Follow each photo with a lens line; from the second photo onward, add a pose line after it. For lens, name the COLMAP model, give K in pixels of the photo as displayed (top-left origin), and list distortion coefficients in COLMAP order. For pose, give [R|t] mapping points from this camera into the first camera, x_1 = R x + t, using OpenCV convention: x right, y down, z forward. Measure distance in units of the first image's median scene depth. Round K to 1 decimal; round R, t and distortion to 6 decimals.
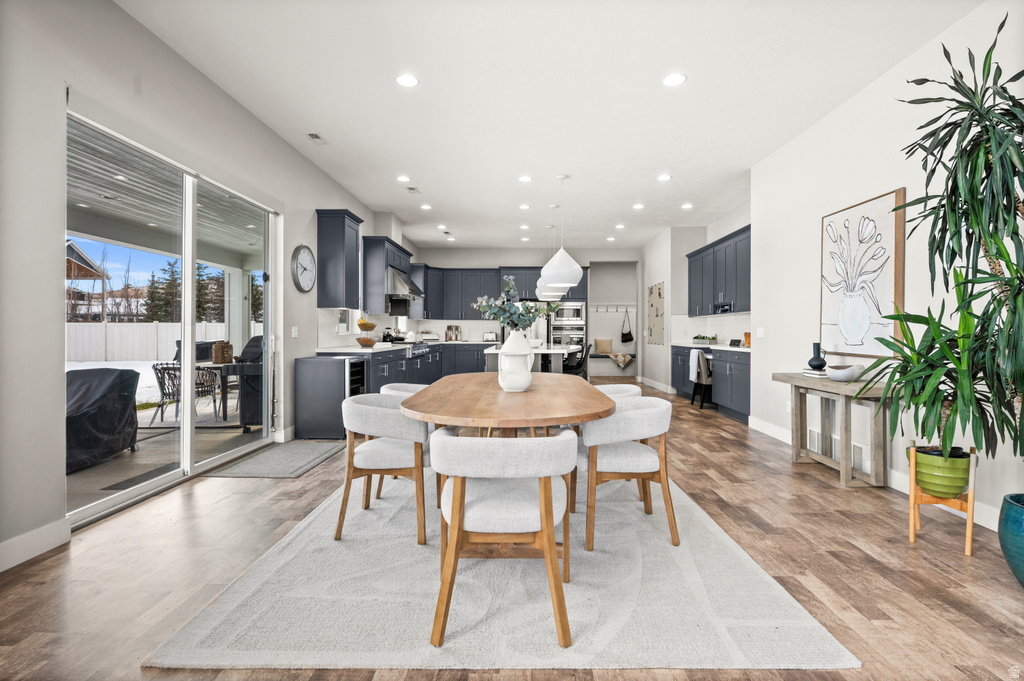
lens RADIAL K [[505.2, 0, 520.3], [0, 505.2, 332.5], [0, 0, 1]] dist [0.002006, -0.000383]
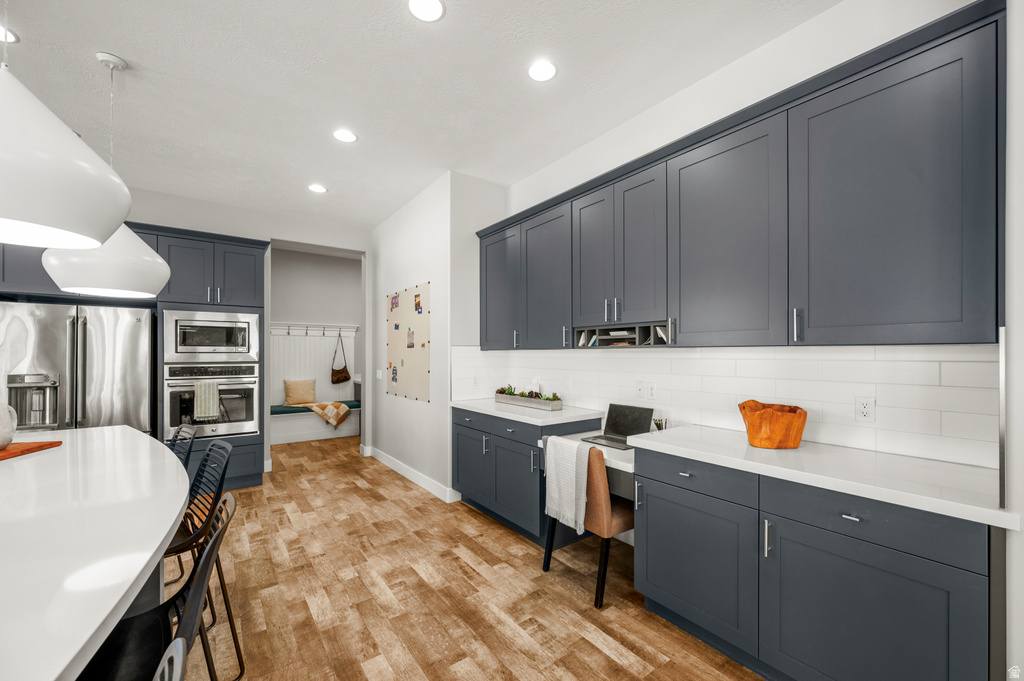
lens RADIAL K [[407.5, 0, 513.4], [0, 407.5, 352.4], [0, 0, 1]] dist [0.000133, 0.000146]
pose [[0.799009, 0.000796, 0.601319, 0.106710], [0.000940, 0.999996, -0.002572, -0.027743], [-0.601318, 0.002621, 0.799005, 0.650309]]
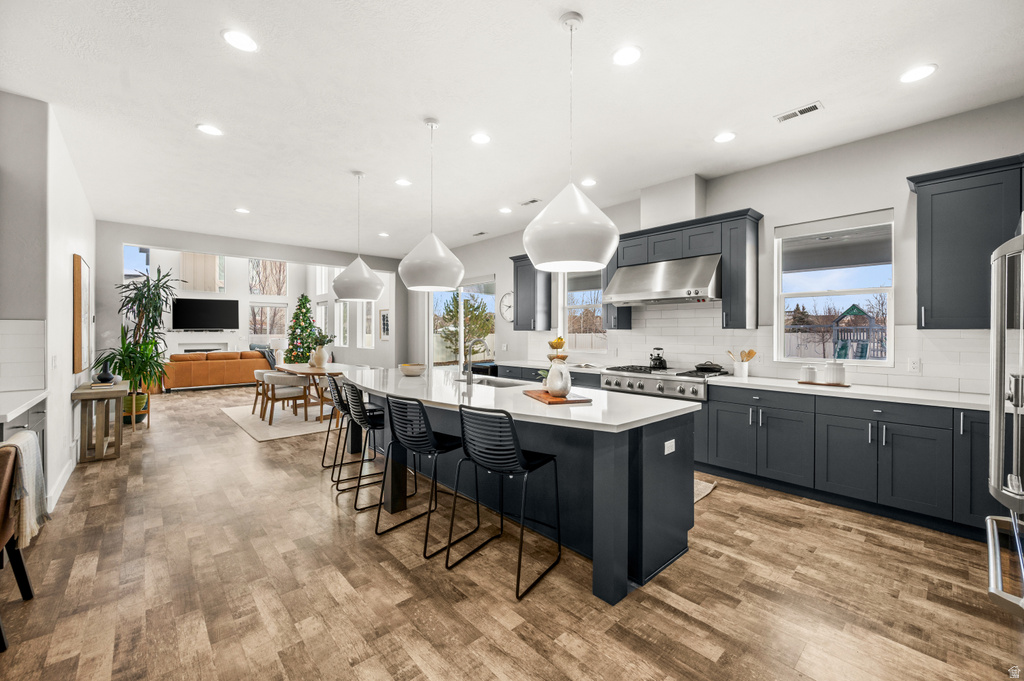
lens RADIAL K [[407.5, 0, 530.4], [0, 407.5, 332.4], [0, 0, 1]] dist [0.000133, 0.000146]
pose [[-0.713883, -0.000902, -0.700264, 0.248281], [-0.002430, 0.999996, 0.001189, -0.028993], [0.700260, 0.002551, -0.713883, 1.164692]]
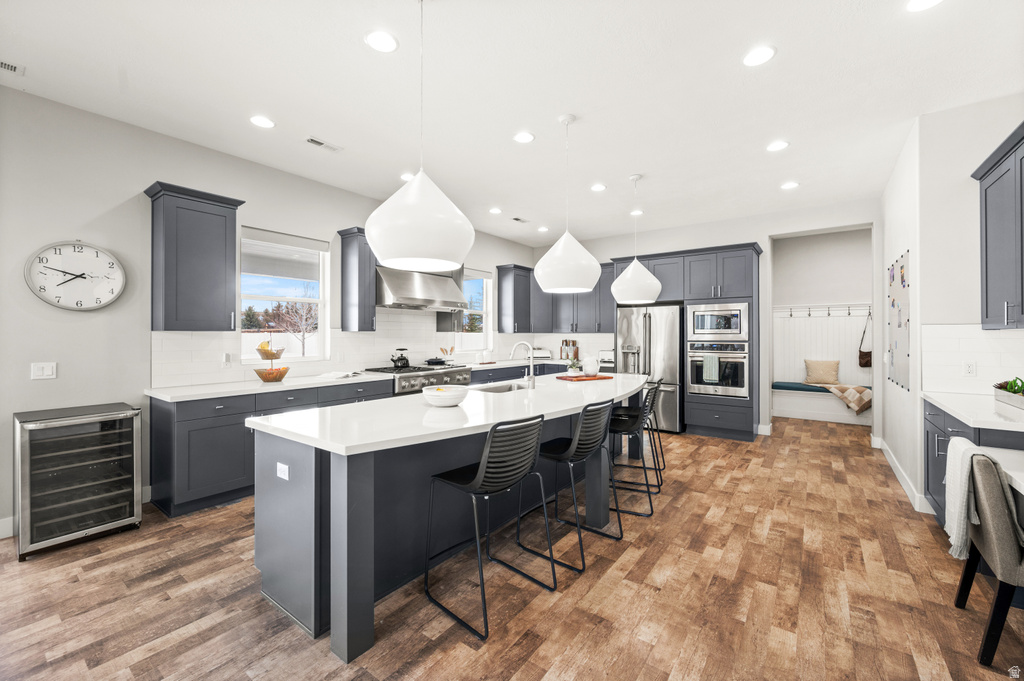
lens RADIAL K [[407.5, 0, 522.0], [0, 407.5, 332.6], [0, 0, 1]] dist [0.000133, 0.000146]
pose [[0.815718, -0.004348, -0.578433, 0.226043], [0.001278, 0.999983, -0.005715, -0.027635], [0.578448, 0.003922, 0.815710, 0.541182]]
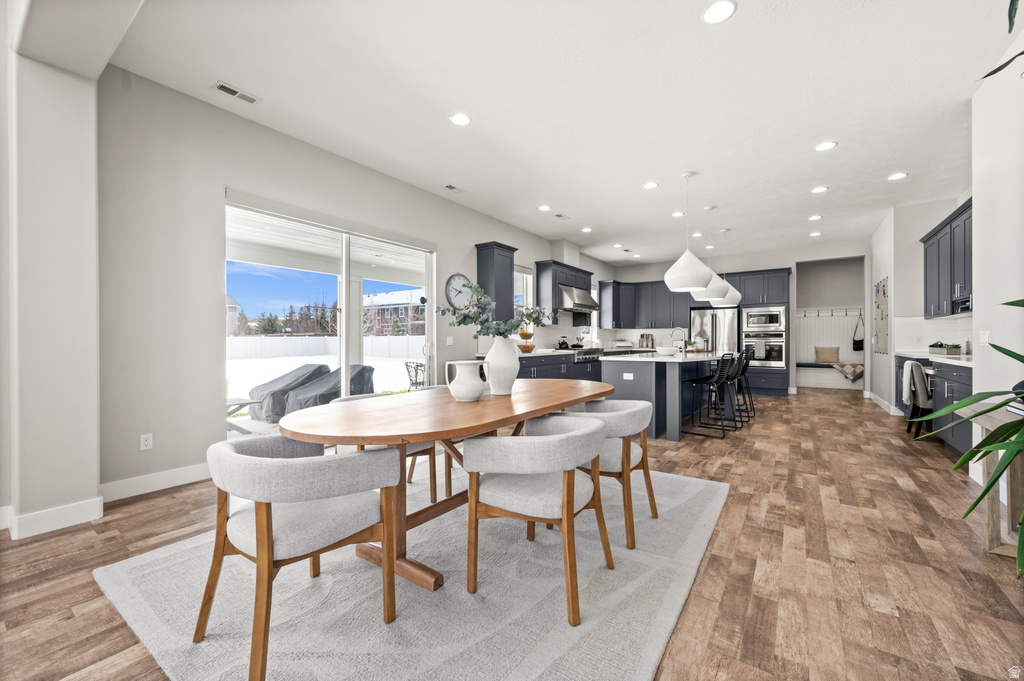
lens RADIAL K [[407.5, 0, 515.6], [0, 407.5, 340.3], [0, 0, 1]] dist [0.000133, 0.000146]
pose [[0.828309, -0.004732, -0.560251, 0.164489], [0.004342, 0.999989, -0.002027, 0.000575], [0.560254, -0.000753, 0.828320, 0.129459]]
